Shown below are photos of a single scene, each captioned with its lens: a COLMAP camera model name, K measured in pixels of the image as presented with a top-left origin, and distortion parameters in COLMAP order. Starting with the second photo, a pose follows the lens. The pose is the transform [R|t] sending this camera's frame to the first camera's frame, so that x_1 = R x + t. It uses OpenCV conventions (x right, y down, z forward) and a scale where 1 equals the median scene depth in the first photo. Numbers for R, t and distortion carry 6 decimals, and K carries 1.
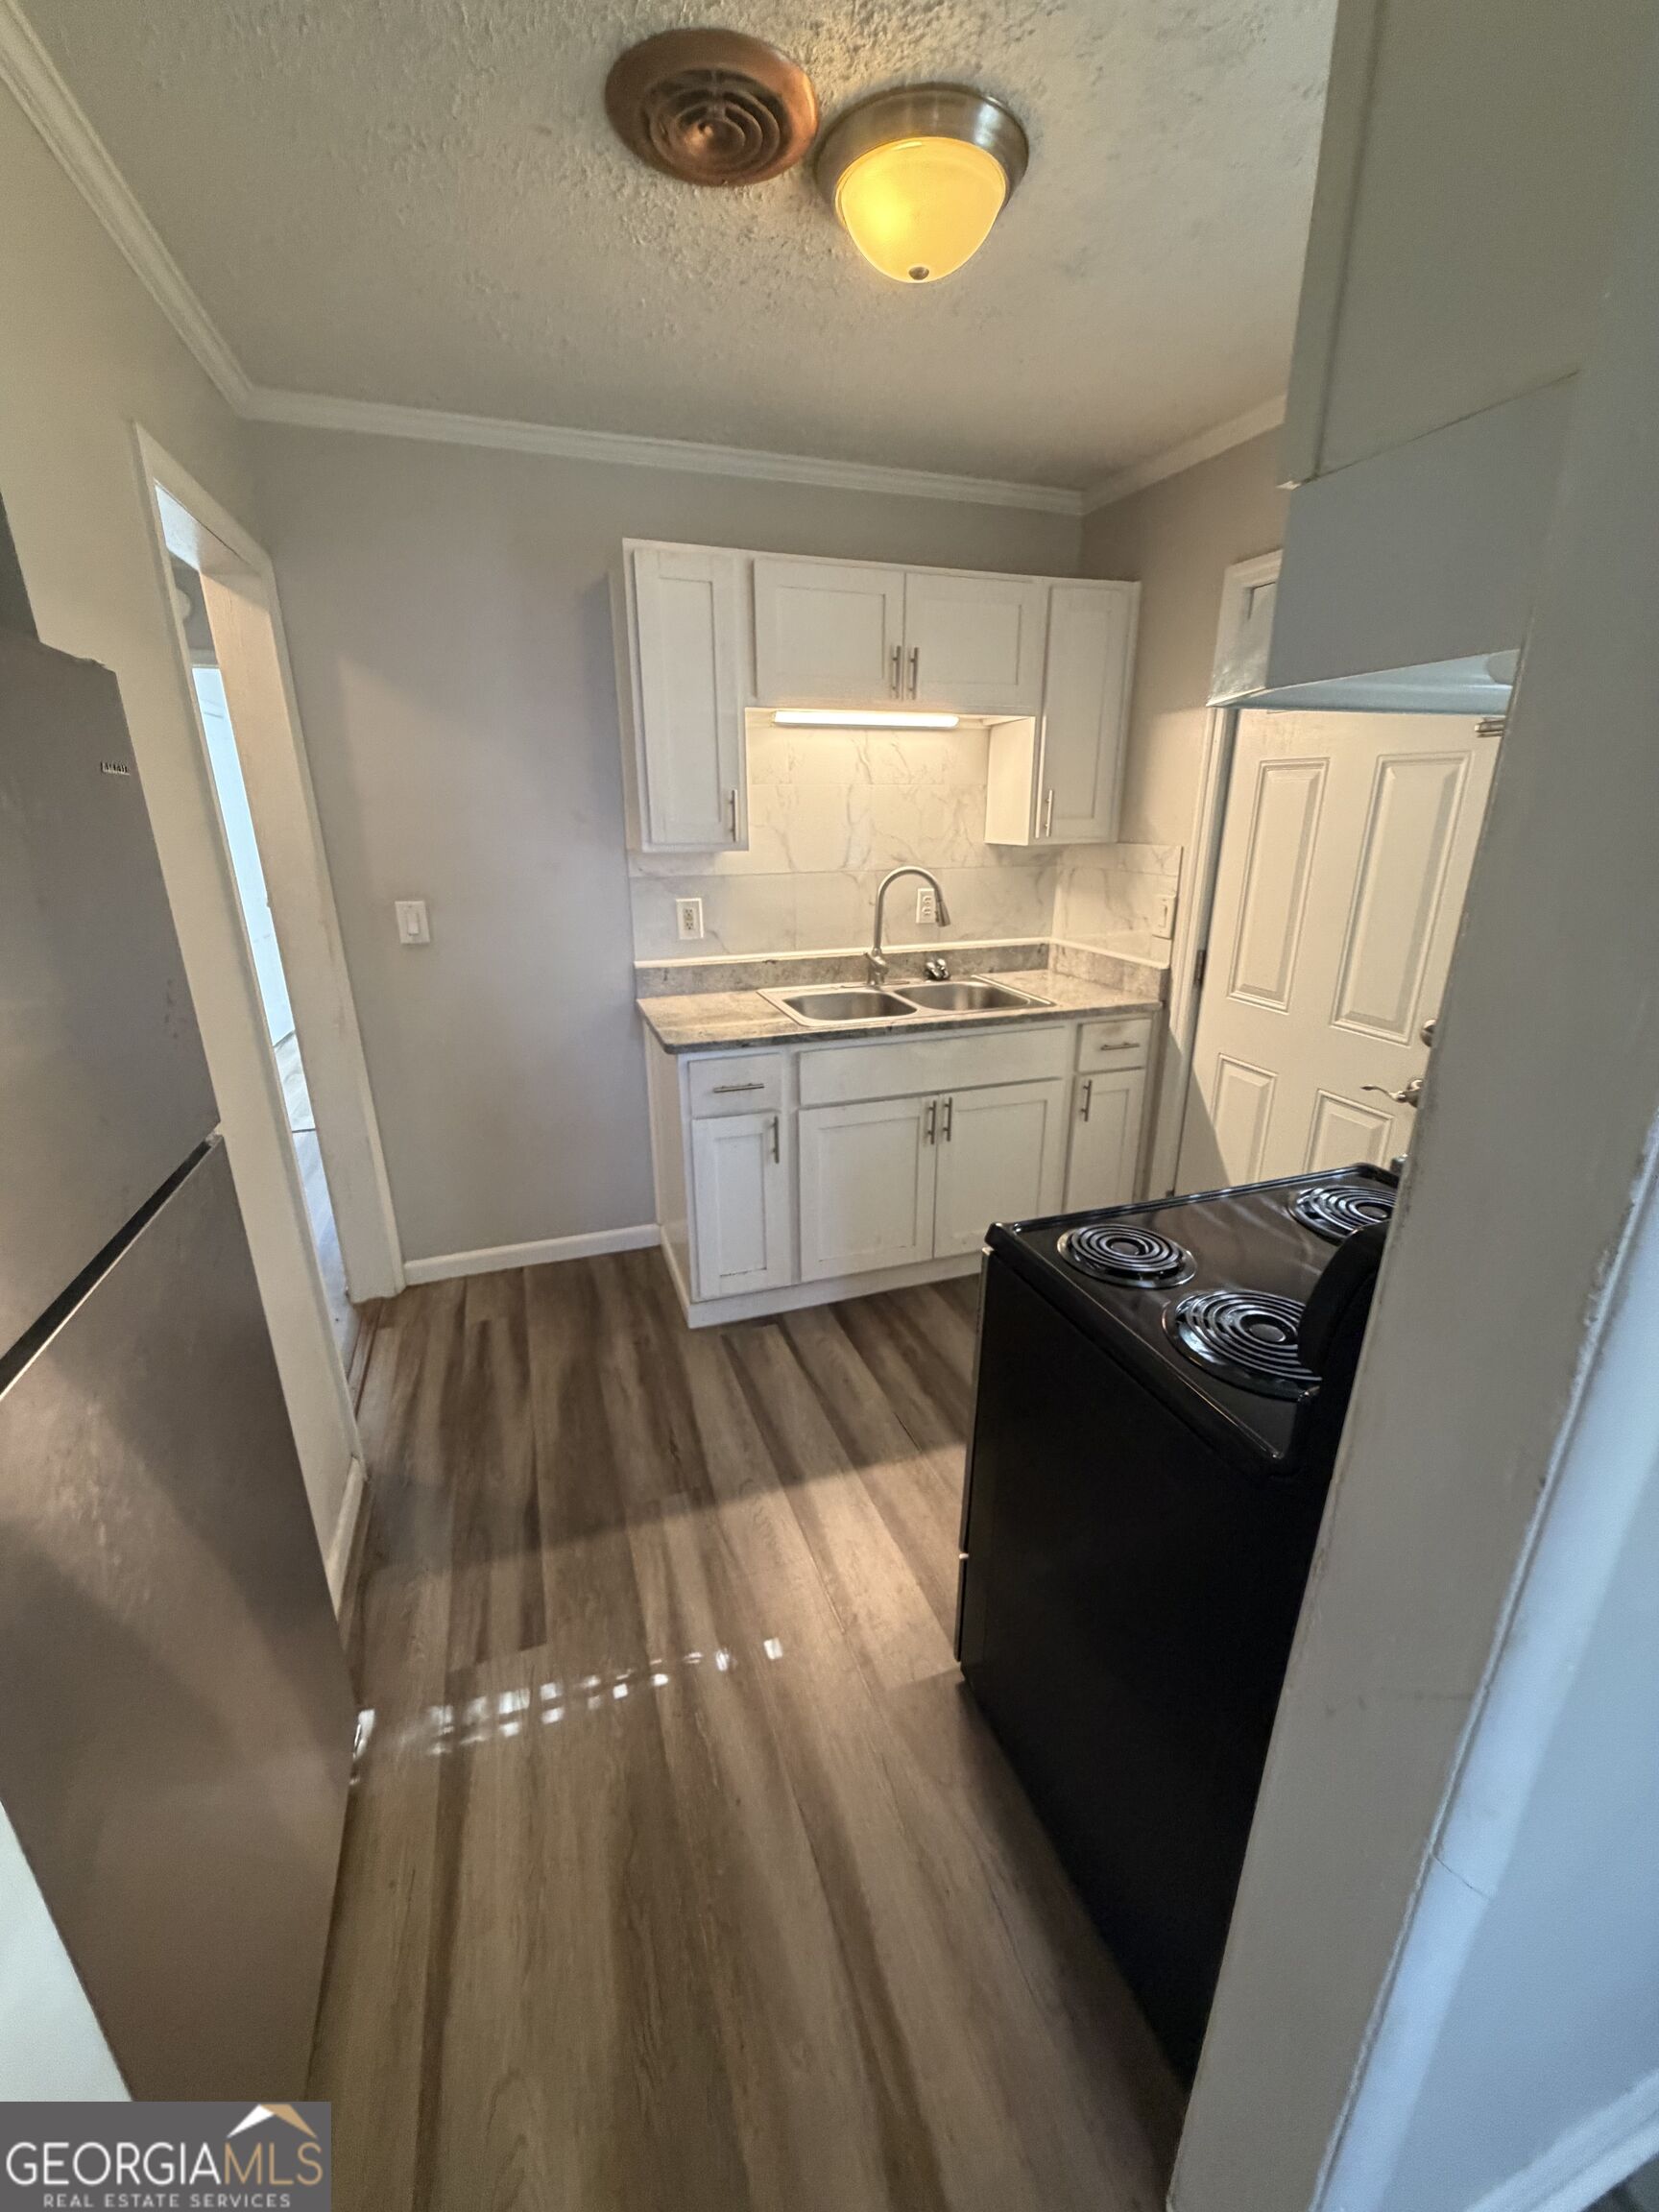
lens RADIAL K [[880.6, 0, 826.7], [0, 880.6, 1096.2], [0, 0, 1]] dist [-0.000760, -0.000370]
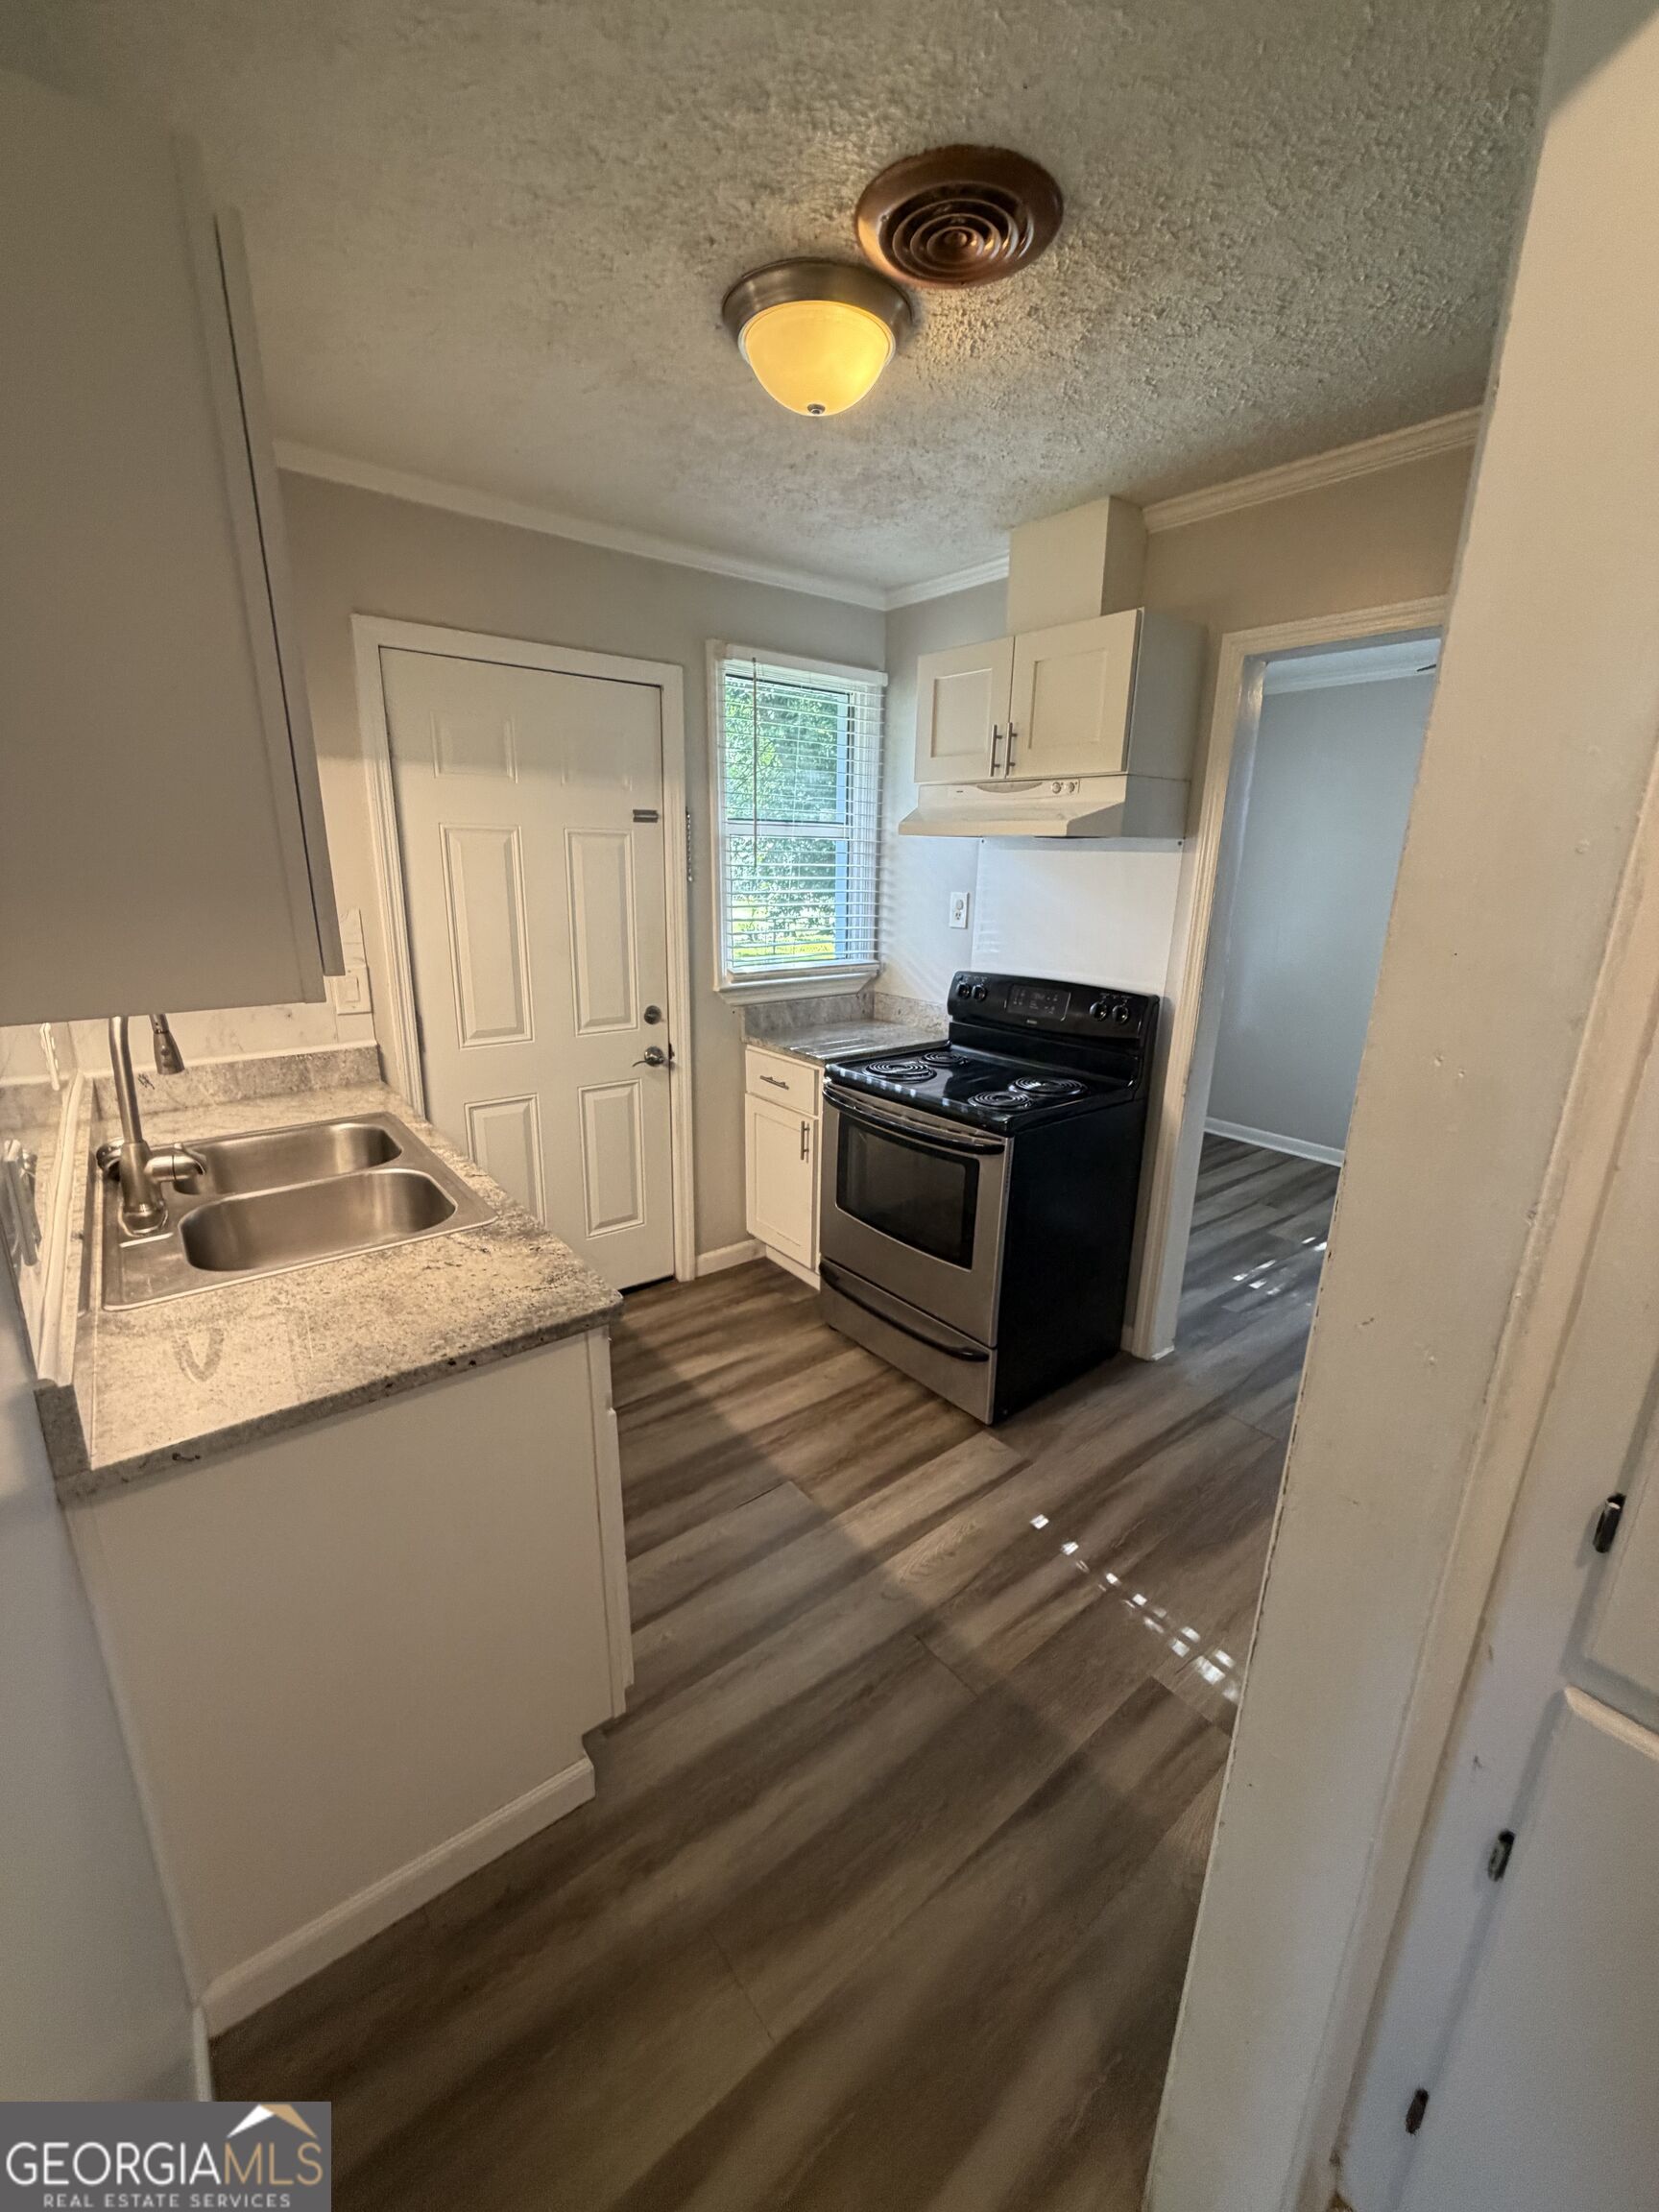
lens RADIAL K [[880.6, 0, 826.7], [0, 880.6, 1096.2], [0, 0, 1]] dist [-0.000760, -0.000370]
pose [[-0.320088, -0.255141, 0.912385, -0.811572], [0.282601, 0.893496, 0.349002, -0.388207], [-0.904257, 0.369552, -0.213894, 1.100868]]
